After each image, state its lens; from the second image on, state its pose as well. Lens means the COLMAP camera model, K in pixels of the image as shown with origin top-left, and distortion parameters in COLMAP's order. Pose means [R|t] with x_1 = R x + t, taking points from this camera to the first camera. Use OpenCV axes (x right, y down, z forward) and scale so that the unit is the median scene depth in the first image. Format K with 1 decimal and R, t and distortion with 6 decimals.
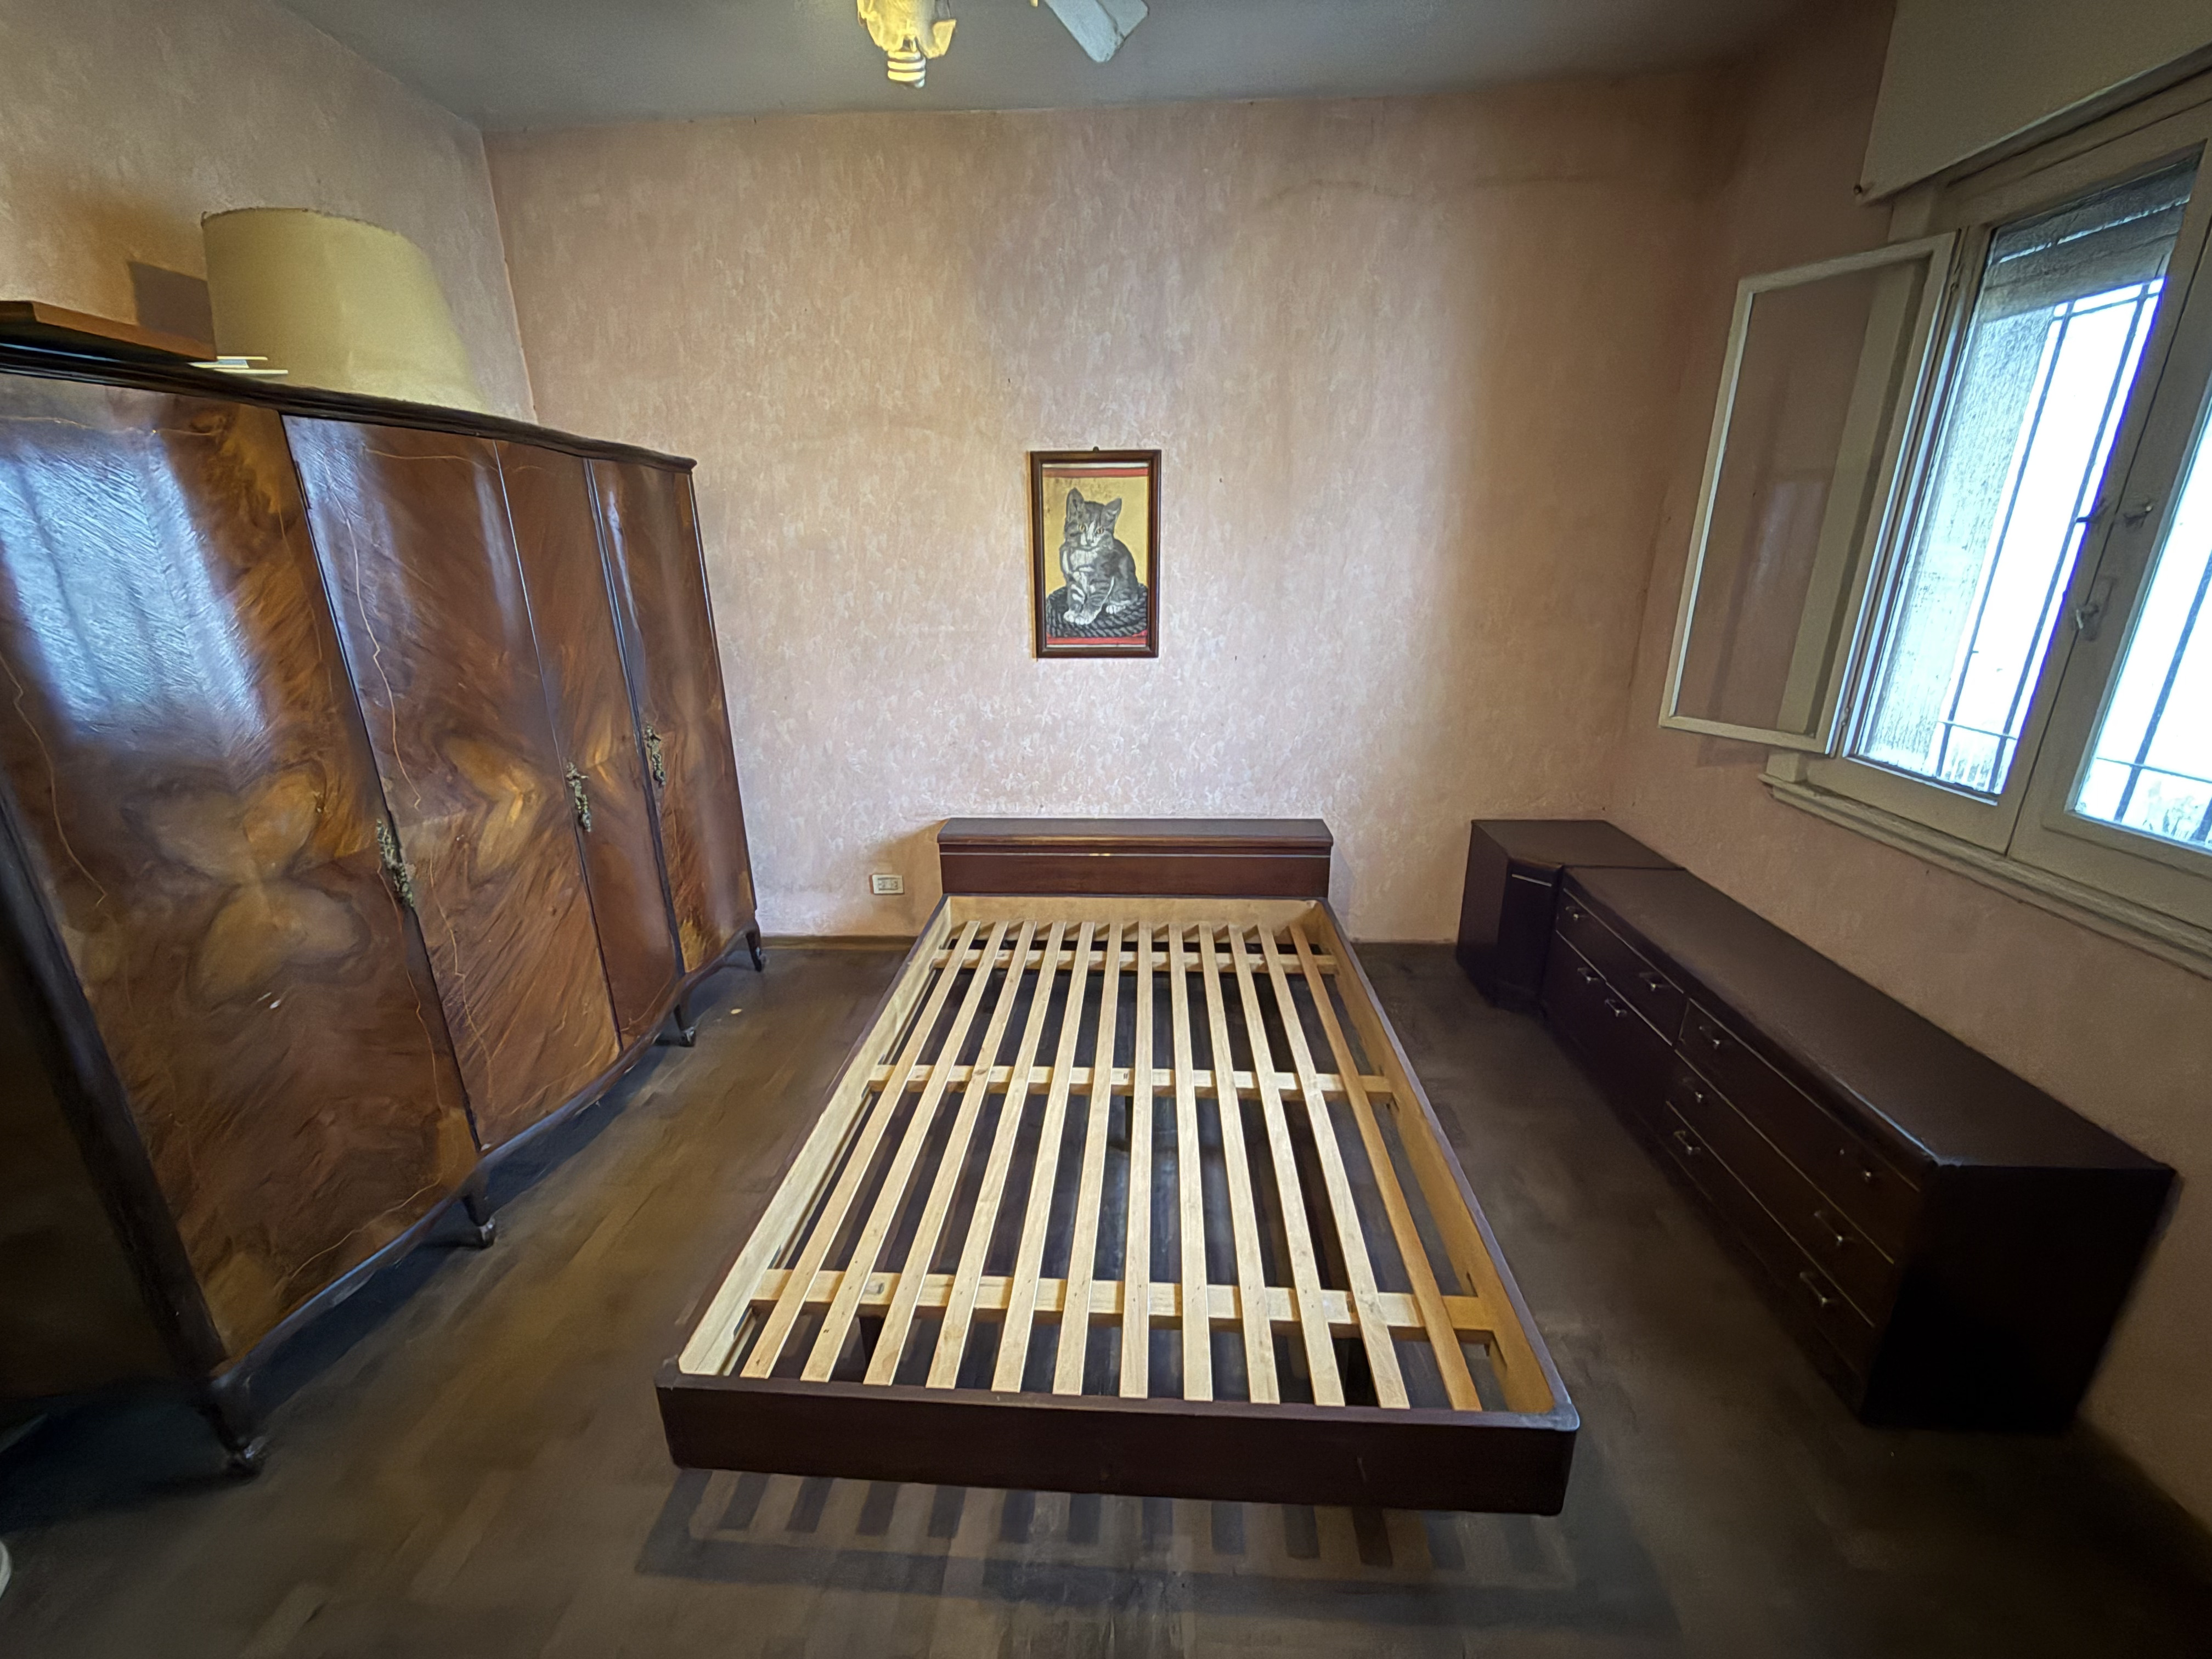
lens RADIAL K [[881.0, 0, 1105.0], [0, 881.0, 830.8], [0, 0, 1]] dist [-0.001376, 0.000030]
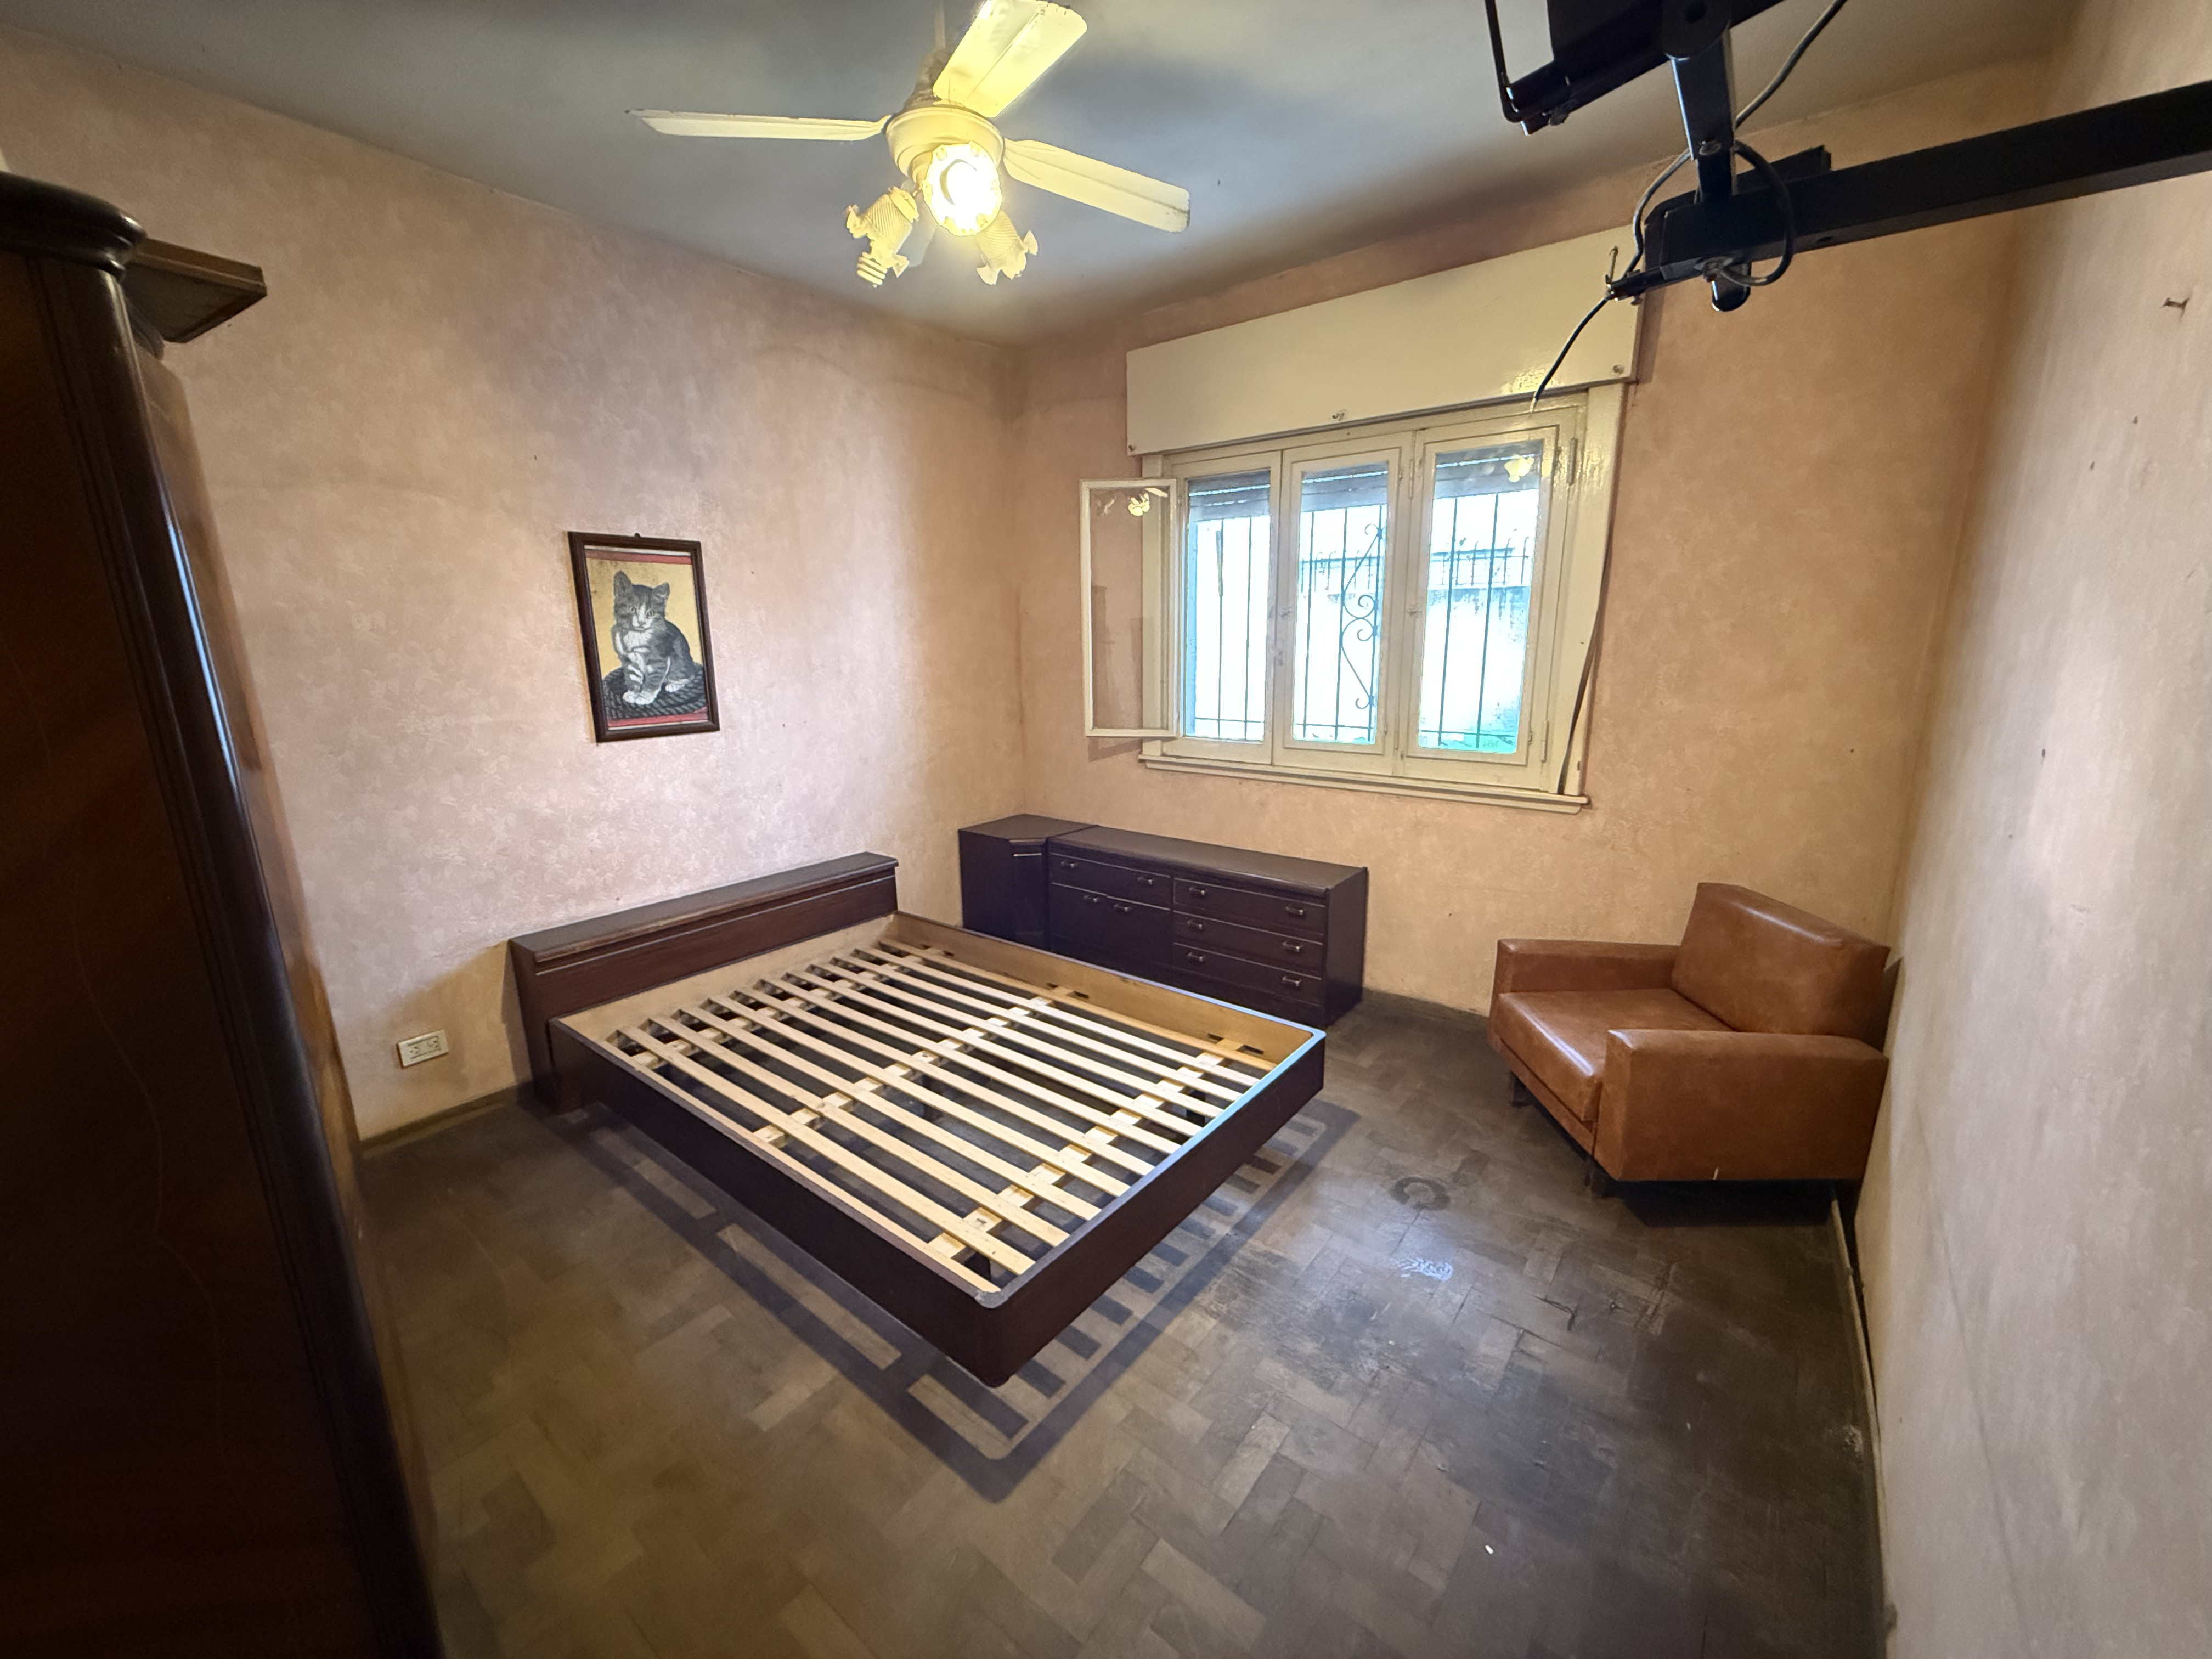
lens RADIAL K [[881.0, 0, 1098.8], [0, 881.0, 832.0], [0, 0, 1]] dist [-0.001376, 0.000030]
pose [[0.576084, -0.175785, 0.798265, -0.560776], [0.258666, 0.965618, 0.025966, 0.012212], [-0.775383, 0.191526, 0.601747, 0.030724]]
